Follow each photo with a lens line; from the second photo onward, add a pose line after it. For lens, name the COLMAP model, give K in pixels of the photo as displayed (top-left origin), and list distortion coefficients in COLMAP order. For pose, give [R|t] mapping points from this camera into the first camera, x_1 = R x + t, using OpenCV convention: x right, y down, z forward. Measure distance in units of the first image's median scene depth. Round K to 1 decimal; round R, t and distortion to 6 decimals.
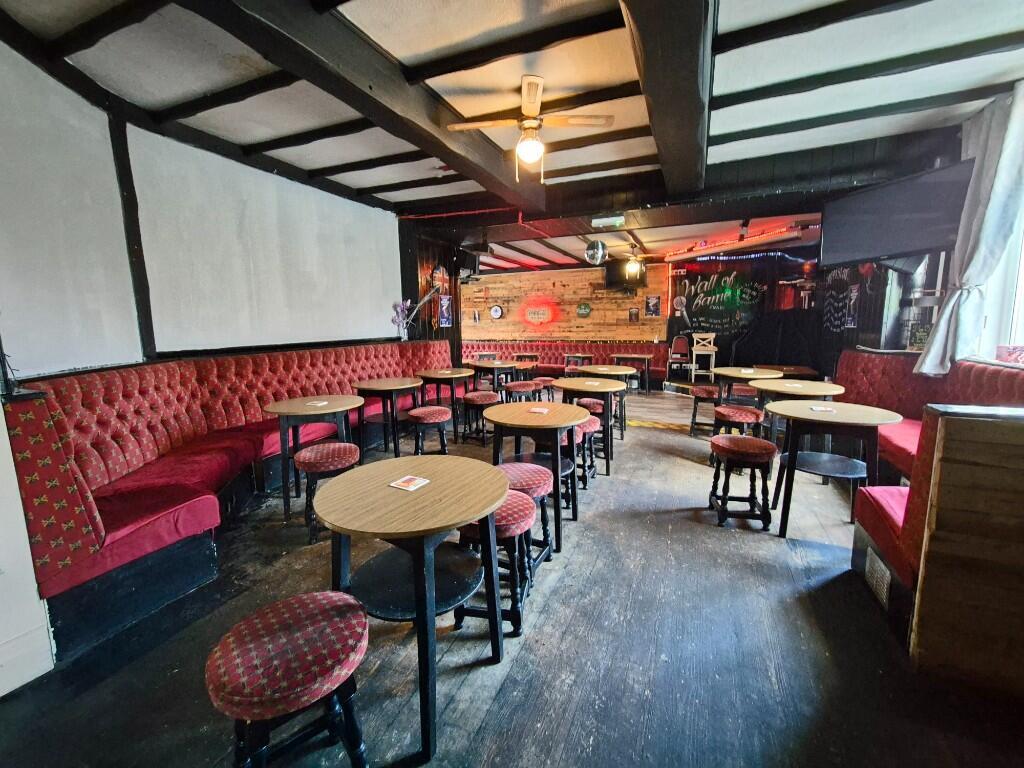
lens RADIAL K [[418.5, 0, 511.2], [0, 418.5, 384.1], [0, 0, 1]] dist [-0.001069, 0.000316]
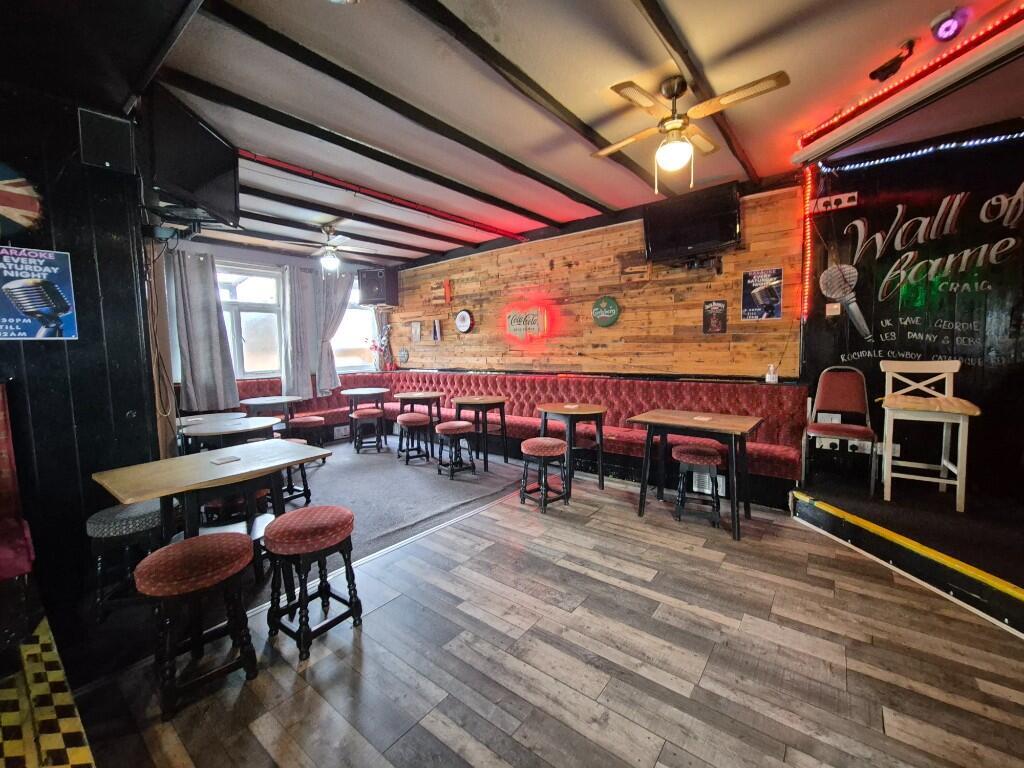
lens RADIAL K [[418.5, 0, 512.4], [0, 418.5, 379.6], [0, 0, 1]] dist [-0.001069, 0.000316]
pose [[0.966790, 0.015520, -0.255100, 0.203511], [-0.031920, 0.997671, -0.060276, -0.068009], [0.253571, 0.066417, 0.965034, 0.534709]]
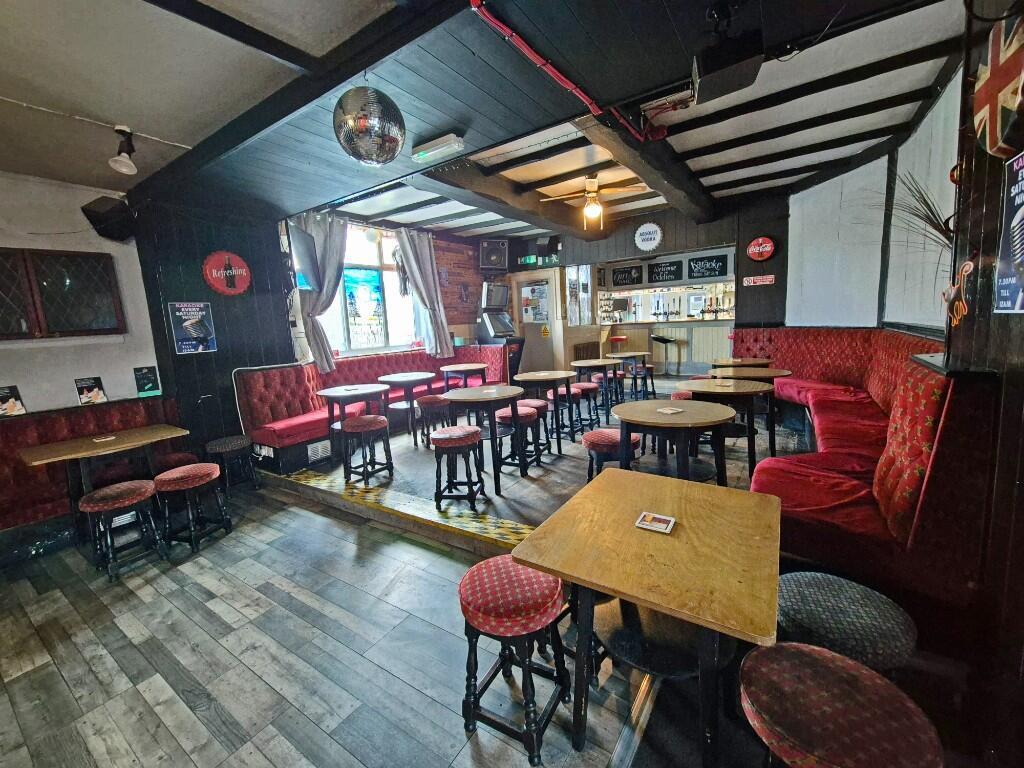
lens RADIAL K [[418.5, 0, 511.9], [0, 418.5, 383.0], [0, 0, 1]] dist [-0.001069, 0.000316]
pose [[-0.980727, 0.041826, 0.190852, 0.023009], [0.096288, 0.953425, 0.285848, -0.125609], [-0.170007, 0.298716, -0.939078, 0.838244]]
